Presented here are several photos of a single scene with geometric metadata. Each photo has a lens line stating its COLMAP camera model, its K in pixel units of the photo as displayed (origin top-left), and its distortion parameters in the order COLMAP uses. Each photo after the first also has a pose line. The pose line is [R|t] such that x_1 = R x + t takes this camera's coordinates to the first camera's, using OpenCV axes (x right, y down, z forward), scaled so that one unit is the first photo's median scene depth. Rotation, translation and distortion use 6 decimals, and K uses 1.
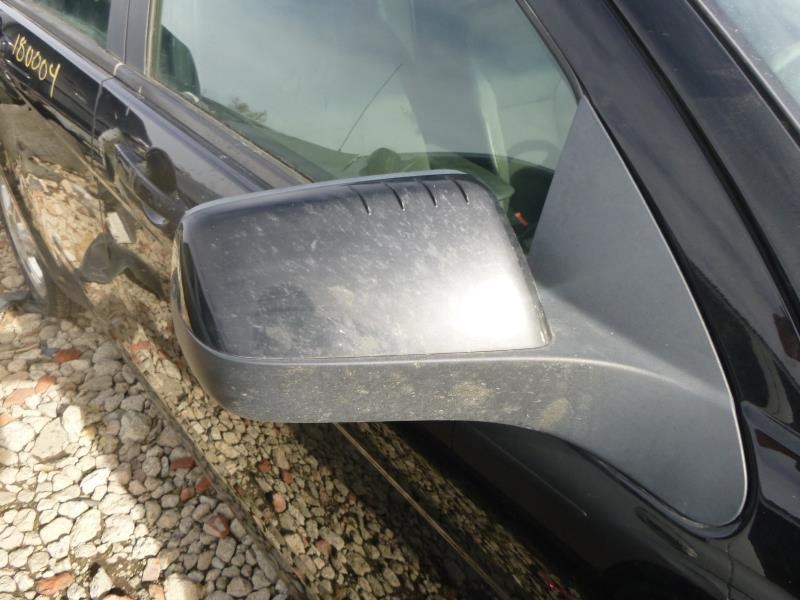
lens RADIAL K [[598.2, 0, 402.0], [0, 598.2, 322.0], [0, 0, 1]] dist [-0.045950, -0.010373]
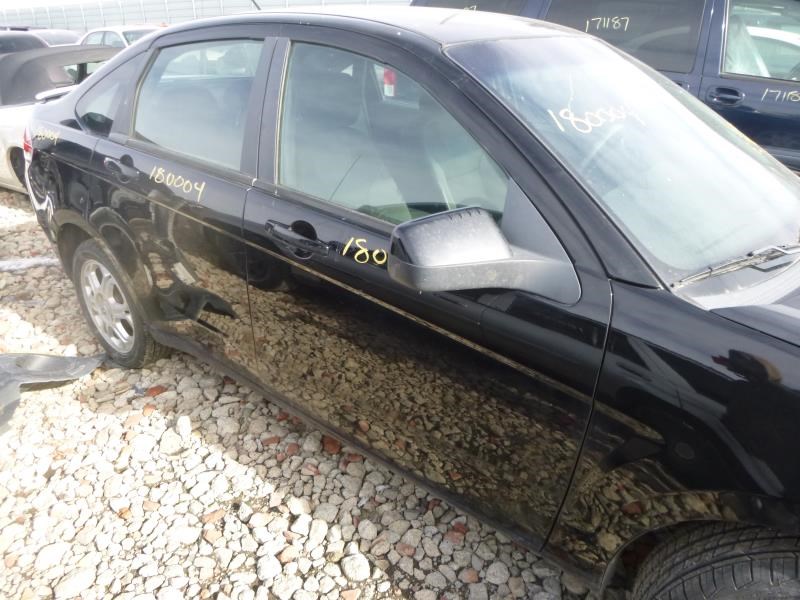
lens RADIAL K [[598.2, 0, 402.0], [0, 598.2, 322.0], [0, 0, 1]] dist [-0.045950, -0.010373]
pose [[0.985269, -0.133622, 0.106722, -0.185178], [0.144817, 0.983858, -0.105125, 0.162380], [-0.090953, 0.119032, 0.988716, -0.521088]]
